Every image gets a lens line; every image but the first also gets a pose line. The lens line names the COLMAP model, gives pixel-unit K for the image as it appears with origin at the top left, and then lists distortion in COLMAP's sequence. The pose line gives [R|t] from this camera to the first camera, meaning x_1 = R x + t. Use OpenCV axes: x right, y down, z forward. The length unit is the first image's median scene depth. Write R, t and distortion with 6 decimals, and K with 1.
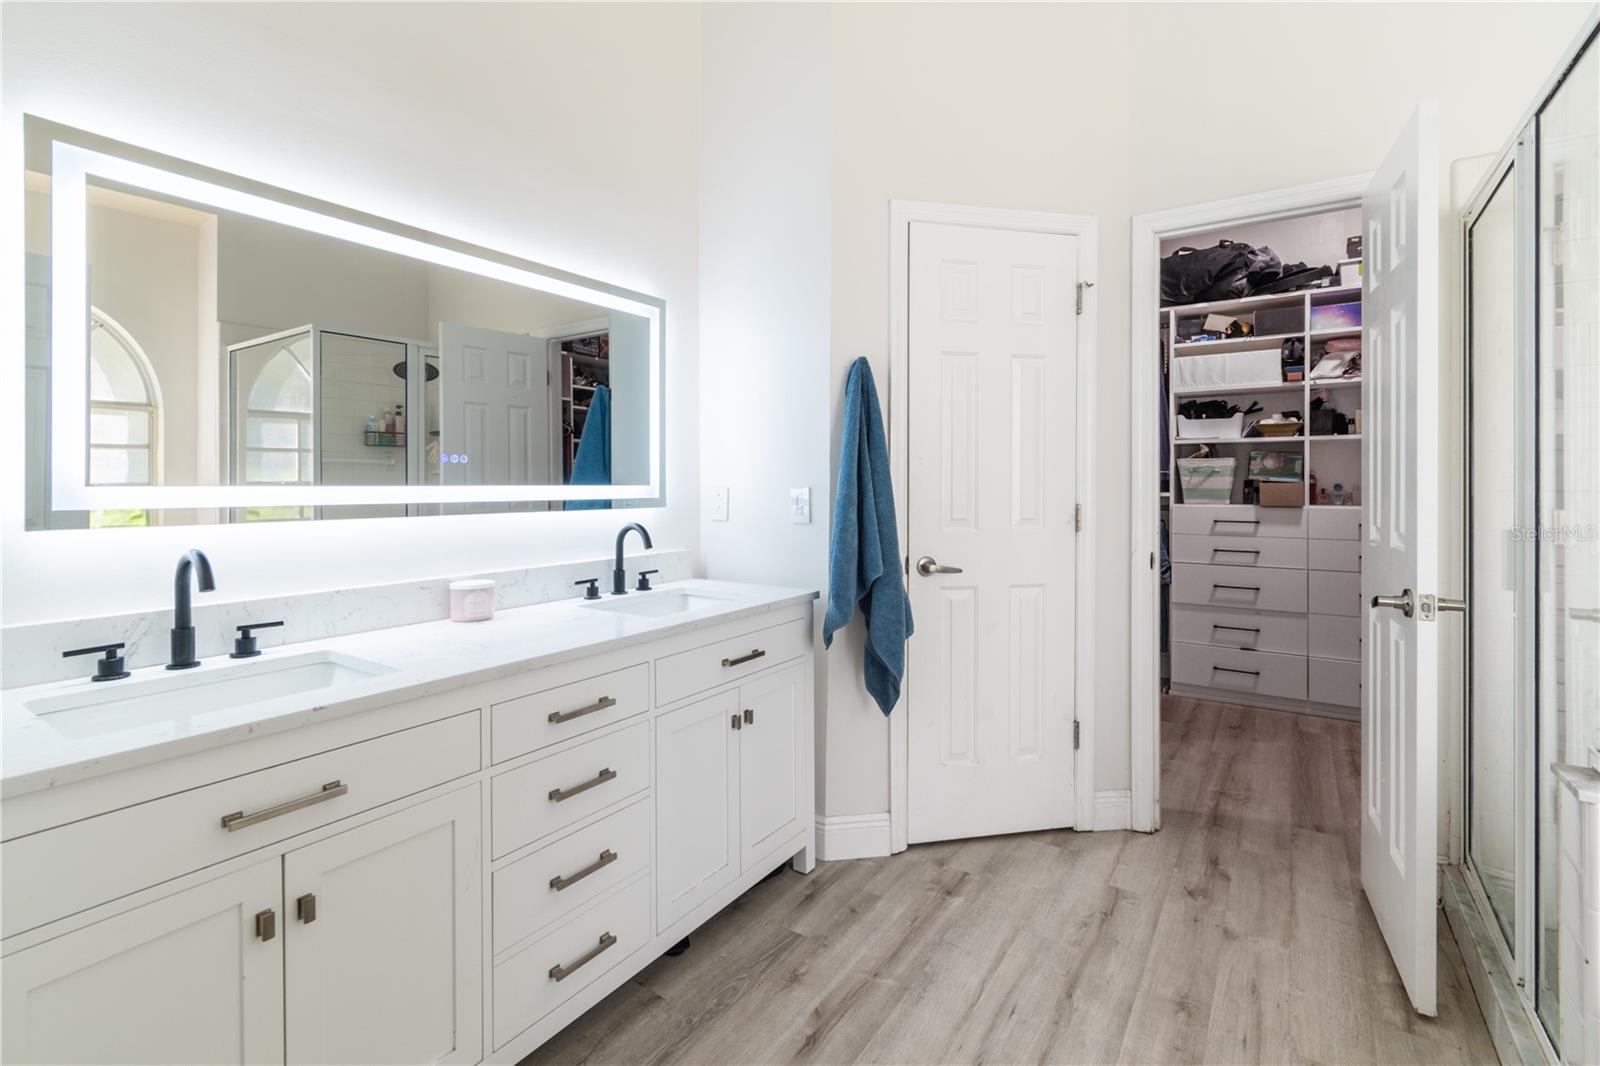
lens RADIAL K [[713.3, 0, 818.8], [0, 713.3, 533.6], [0, 0, 1]] dist [0.002719, 0.000466]
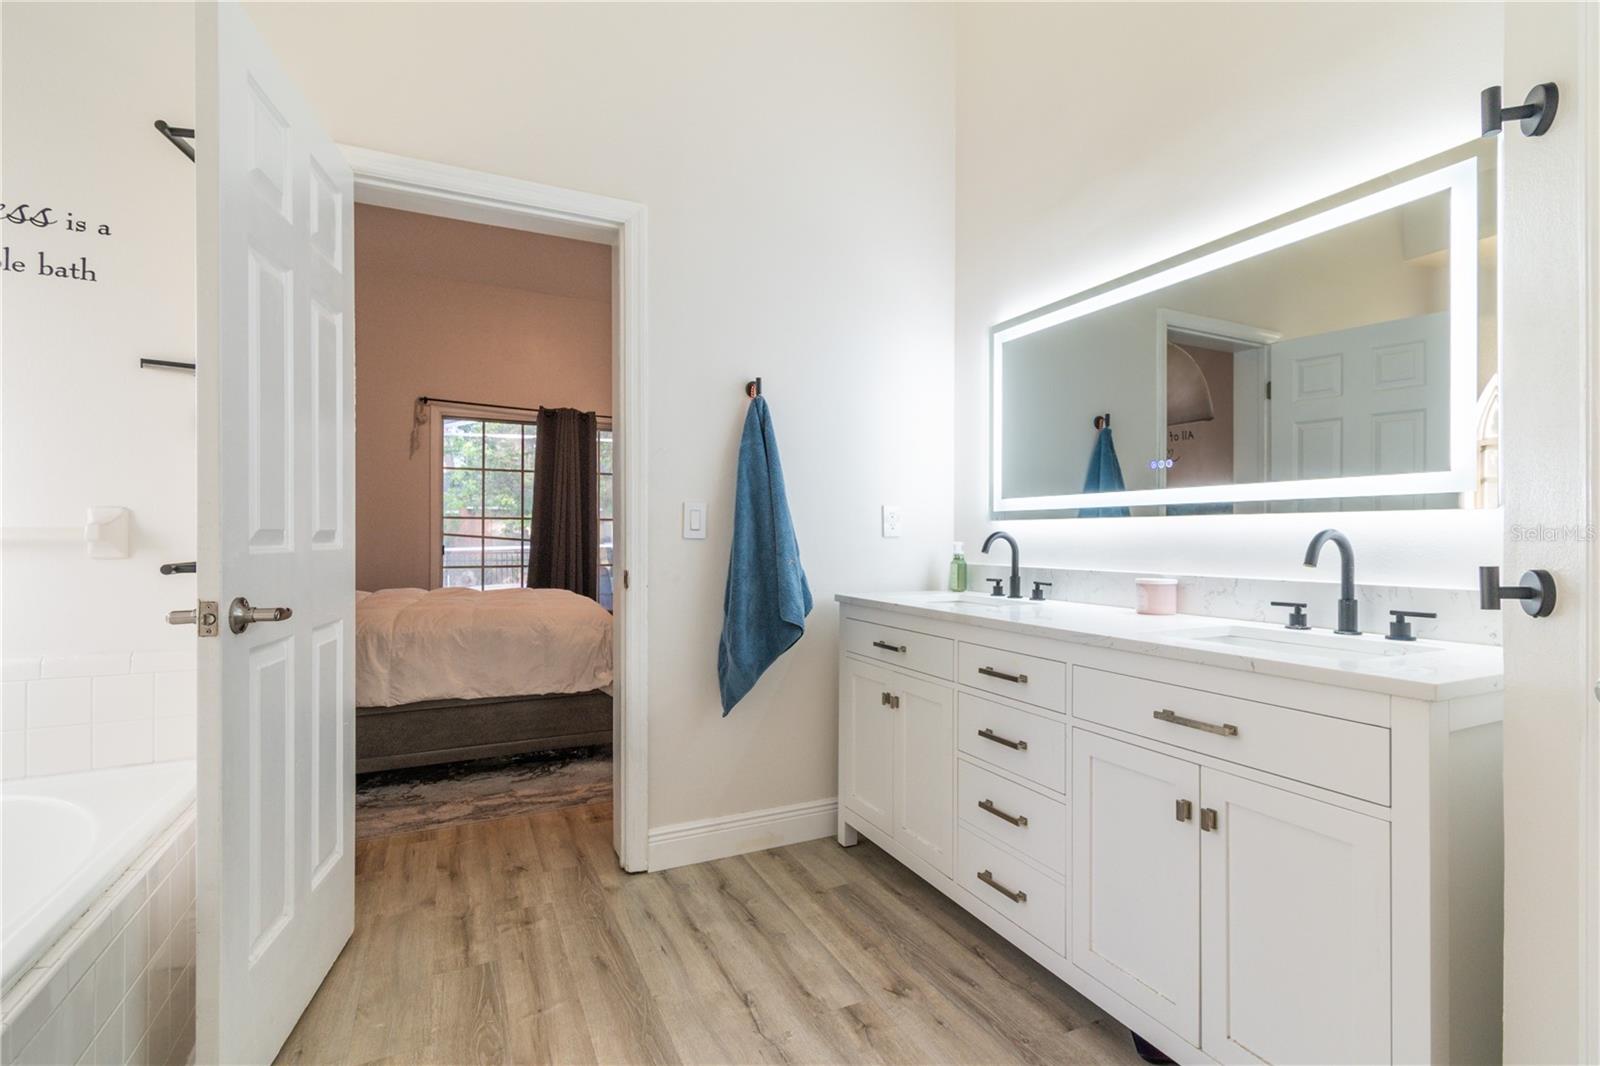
lens RADIAL K [[713.3, 0, 818.8], [0, 713.3, 533.6], [0, 0, 1]] dist [0.002719, 0.000466]
pose [[-0.494798, 0.058692, -0.867023, 0.626570], [0.004145, 0.997865, 0.065184, -0.066089], [0.868998, 0.028659, -0.493985, 0.985283]]
